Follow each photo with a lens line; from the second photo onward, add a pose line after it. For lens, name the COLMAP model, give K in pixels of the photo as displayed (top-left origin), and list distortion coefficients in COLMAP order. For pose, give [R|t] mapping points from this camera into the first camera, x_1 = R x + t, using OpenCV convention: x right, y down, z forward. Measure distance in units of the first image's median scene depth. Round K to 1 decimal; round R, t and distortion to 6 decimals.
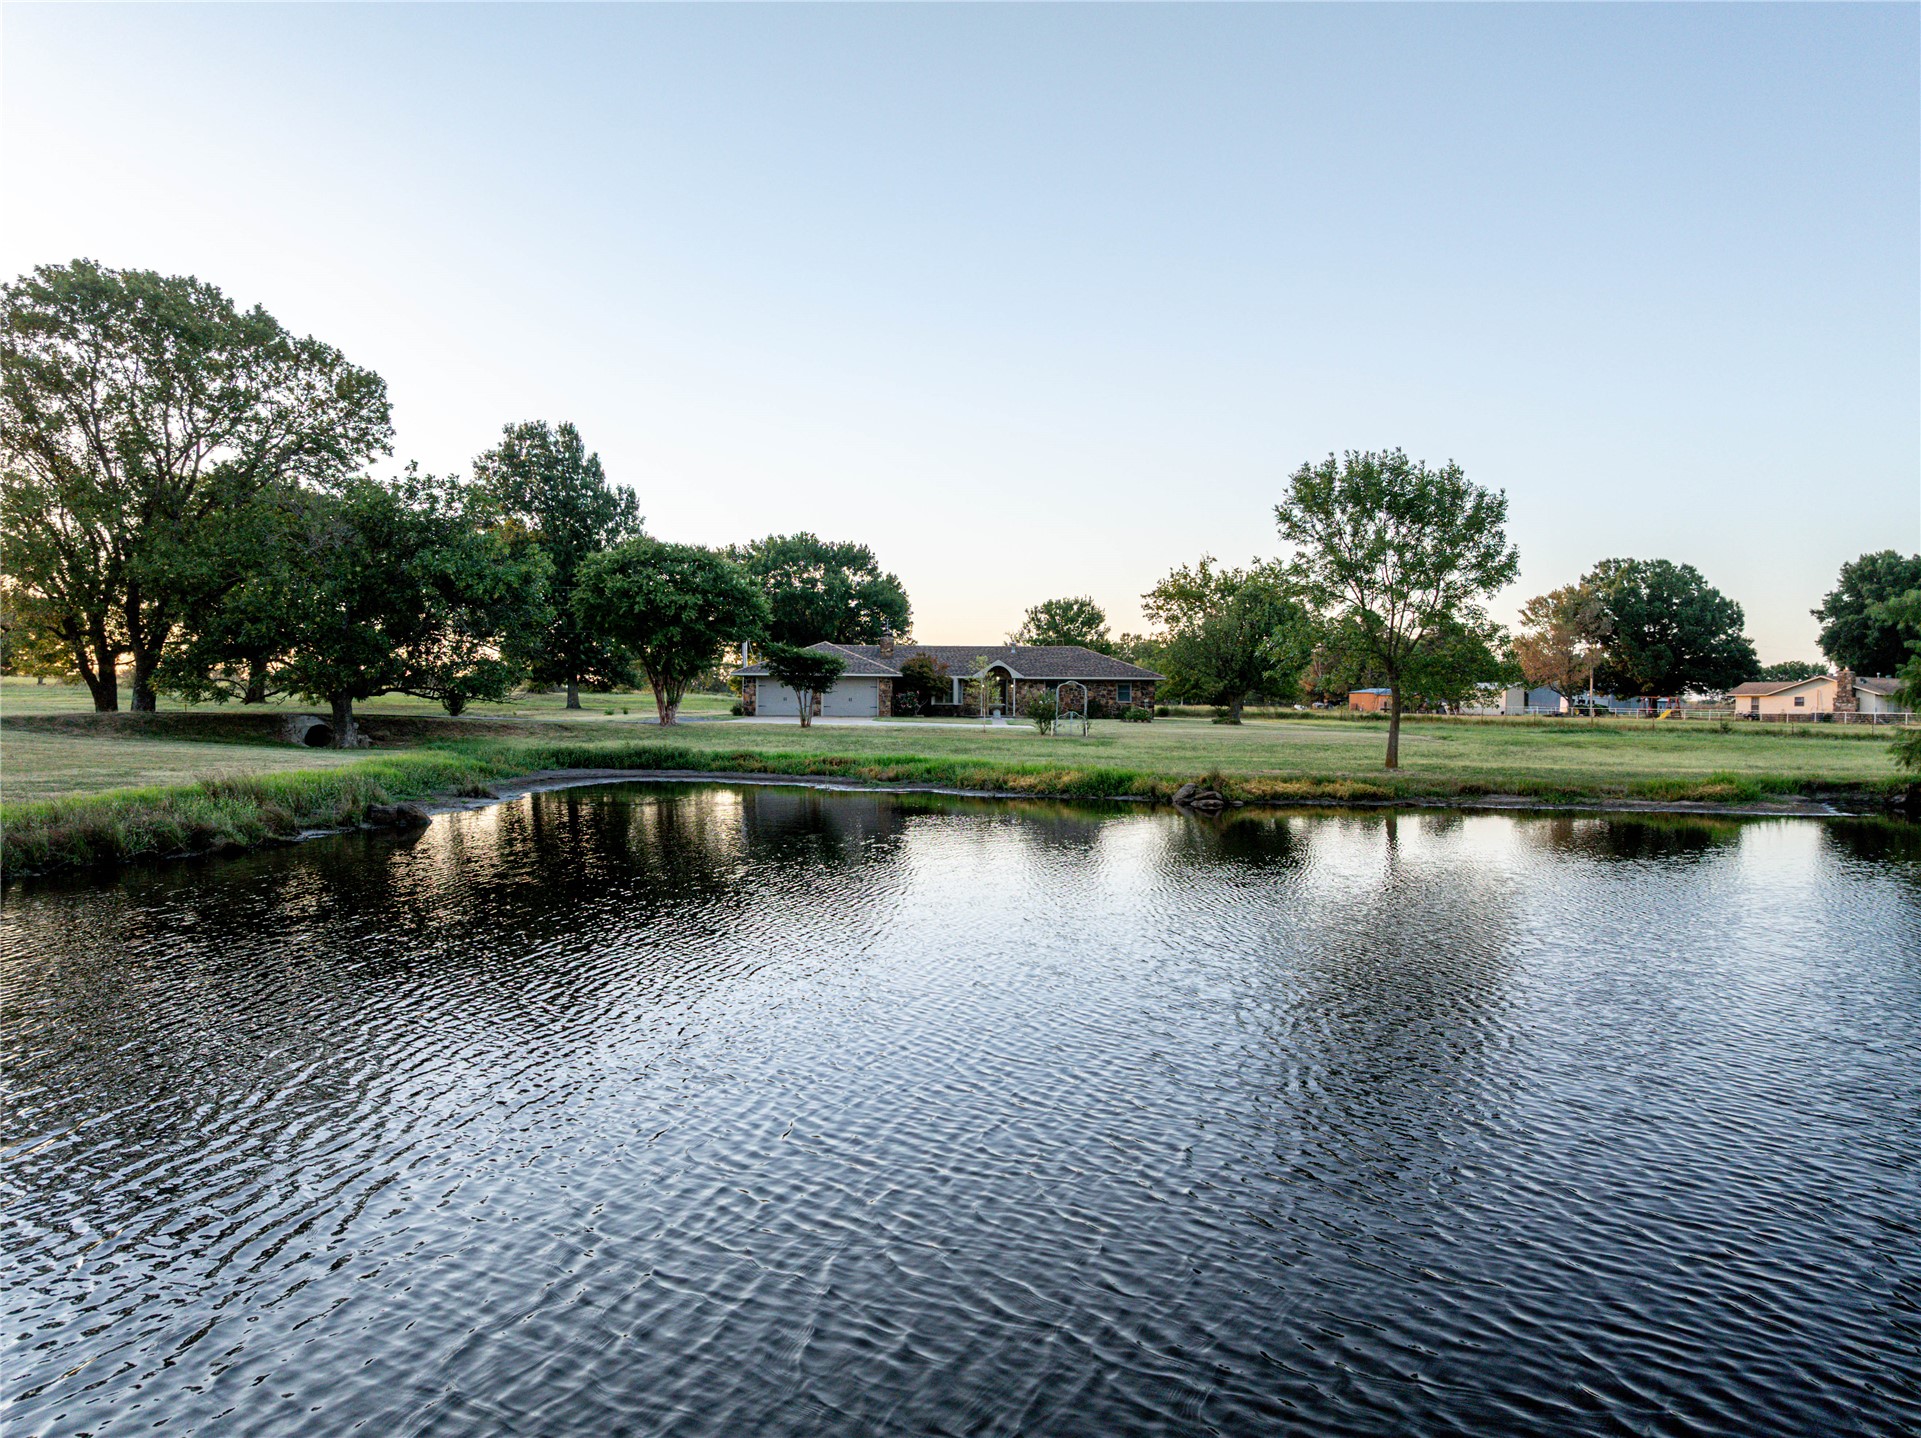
lens RADIAL K [[1380.4, 0, 967.9], [0, 1380.4, 716.7], [0, 0, 1]] dist [-0.030451, -0.009621]
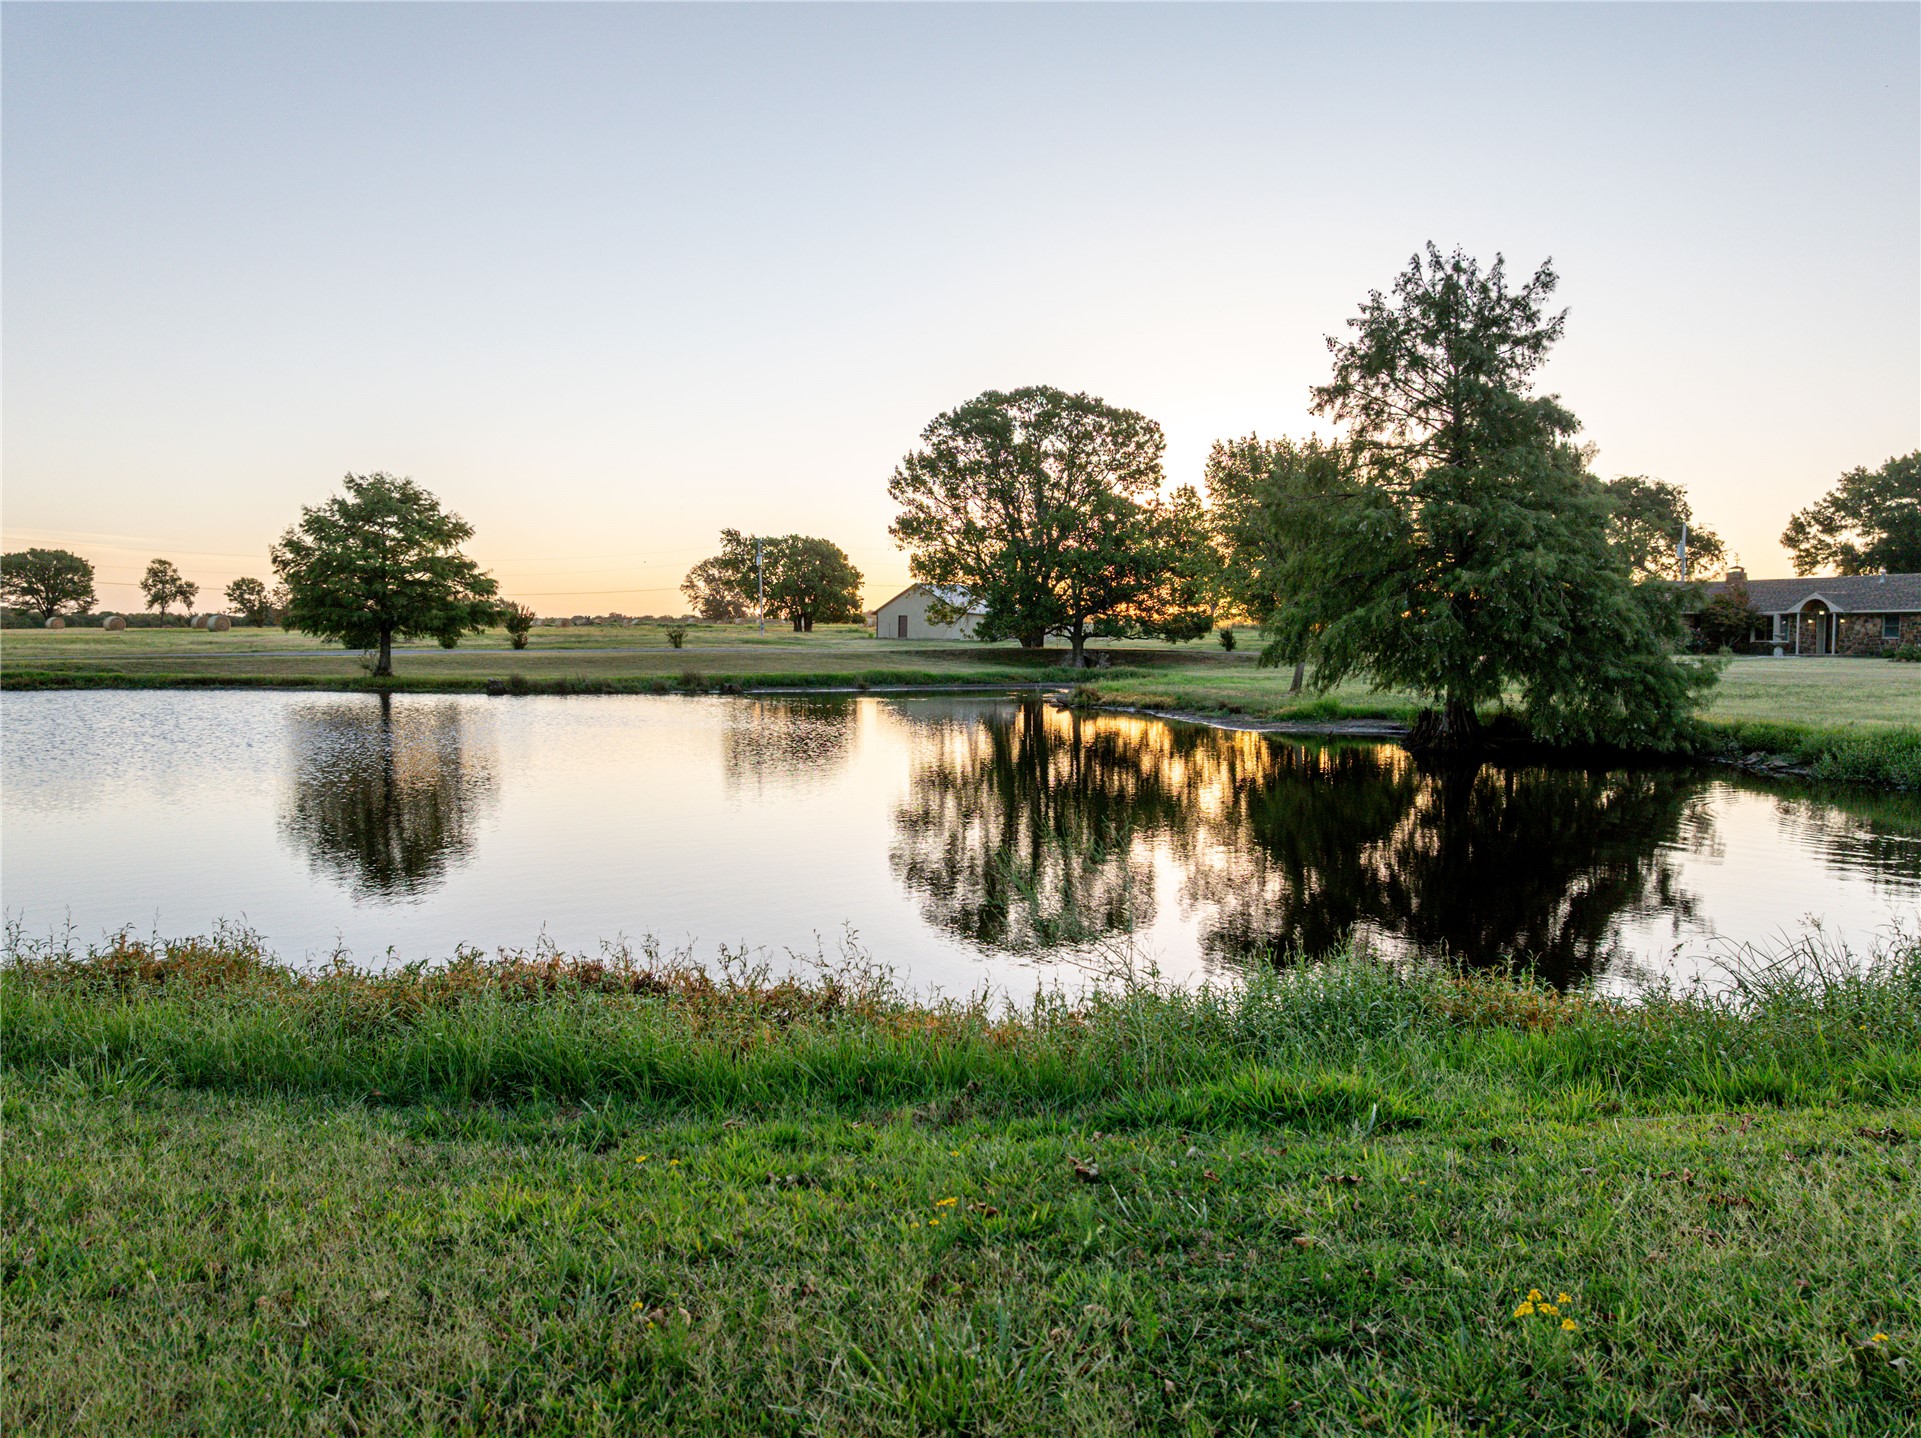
lens RADIAL K [[1380.4, 0, 967.9], [0, 1380.4, 716.7], [0, 0, 1]] dist [-0.030451, -0.009621]
pose [[0.460512, 0.045996, -0.886461, 0.810199], [-0.002049, 0.998709, 0.050755, -0.003725], [0.887651, -0.021557, 0.460011, 0.075911]]
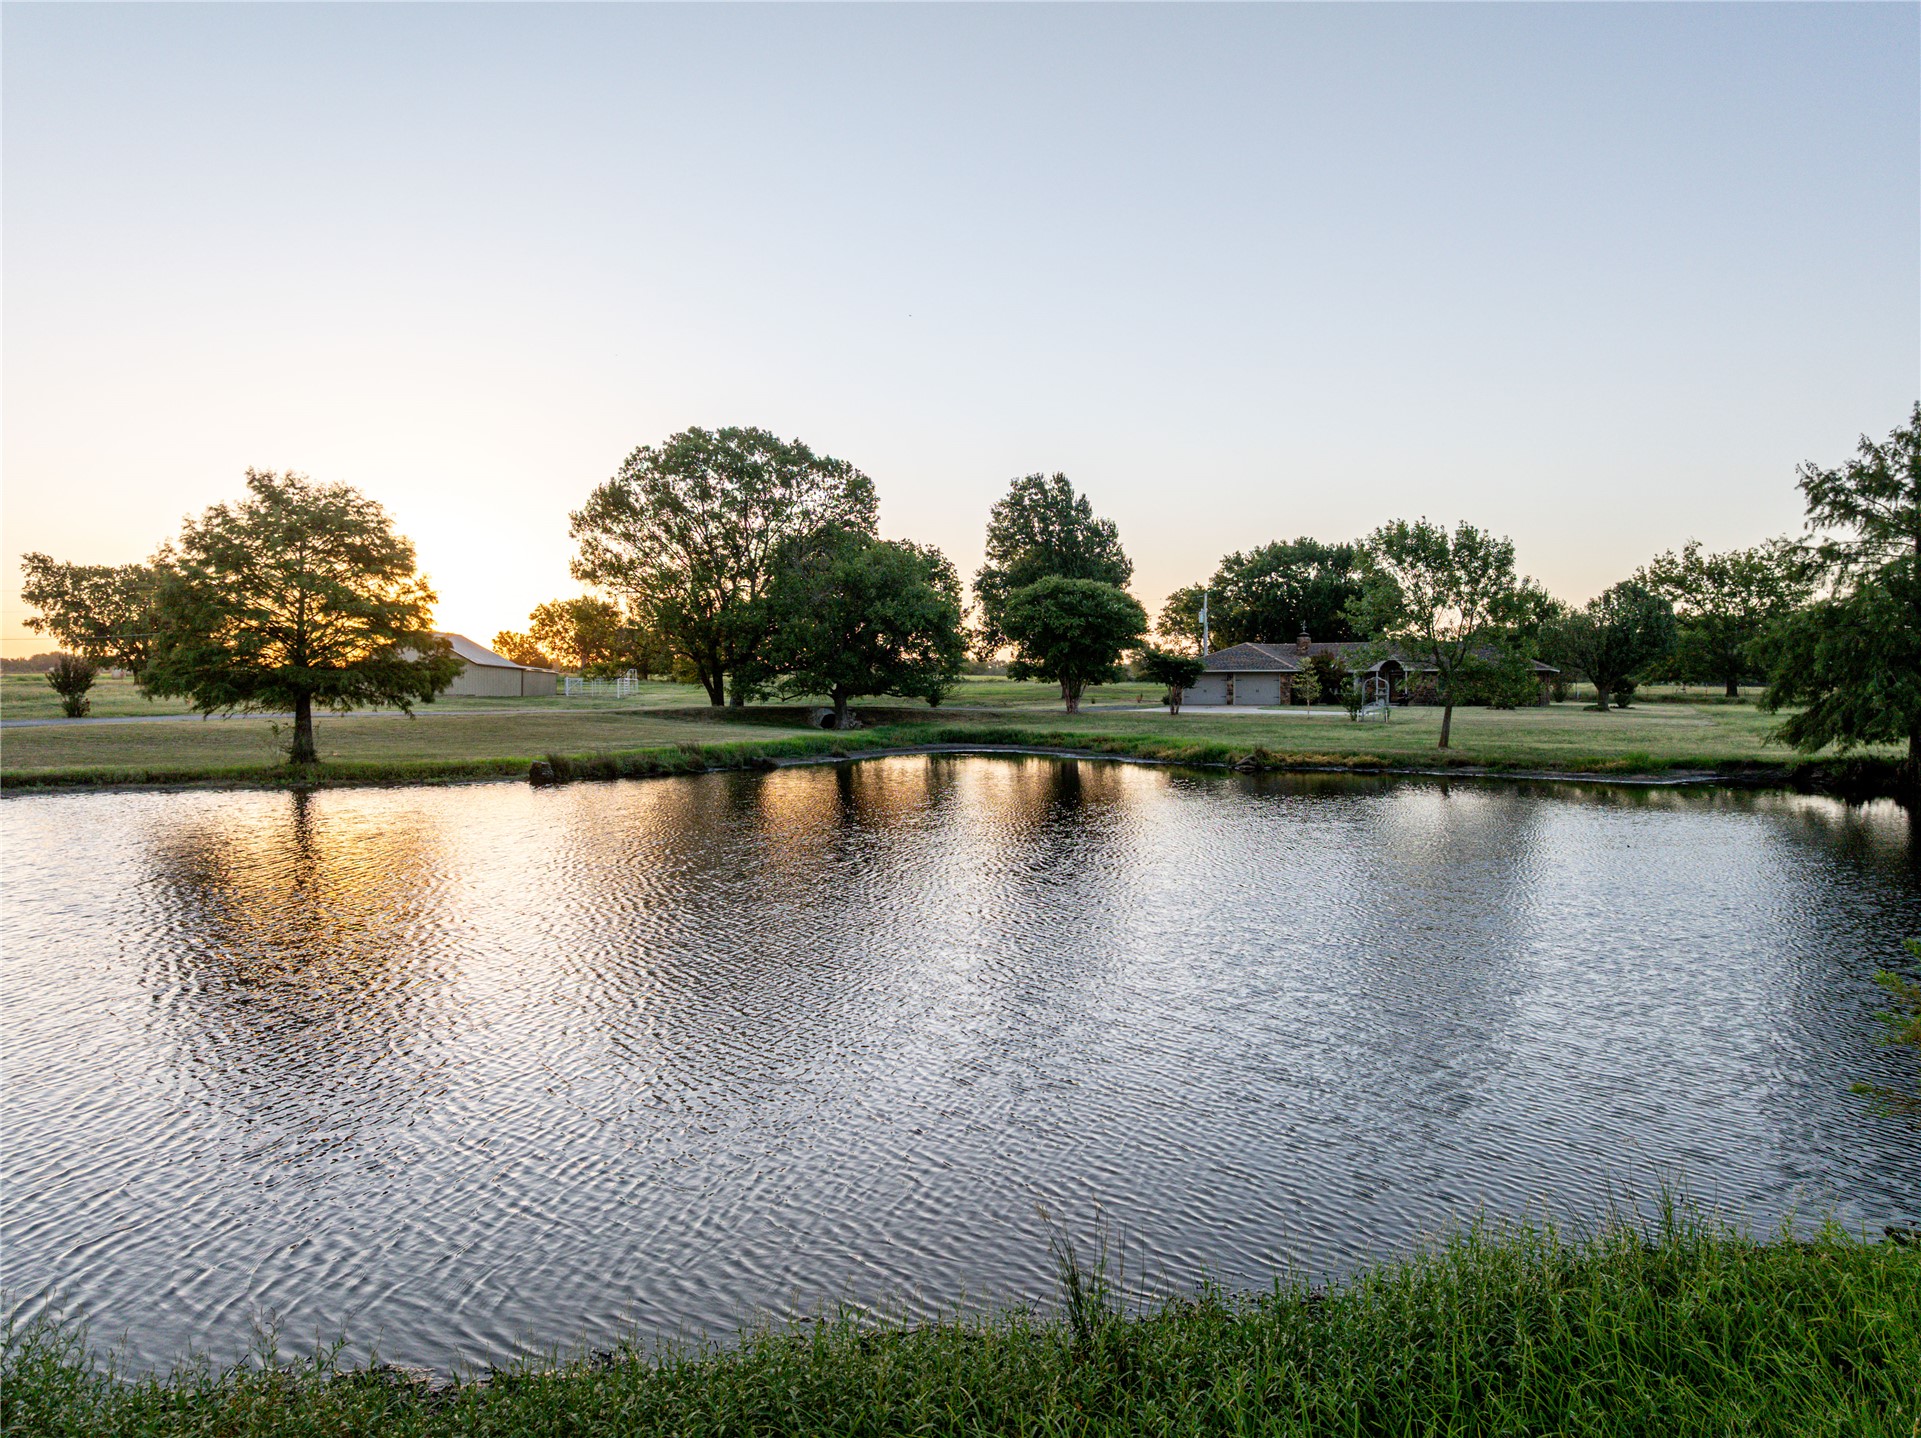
lens RADIAL K [[1380.4, 0, 967.9], [0, 1380.4, 716.7], [0, 0, 1]] dist [-0.030451, -0.009621]
pose [[0.895026, -0.000970, -0.446014, 0.295751], [0.006491, 0.999920, 0.010852, -0.005885], [0.445968, -0.012608, 0.894960, -0.261328]]
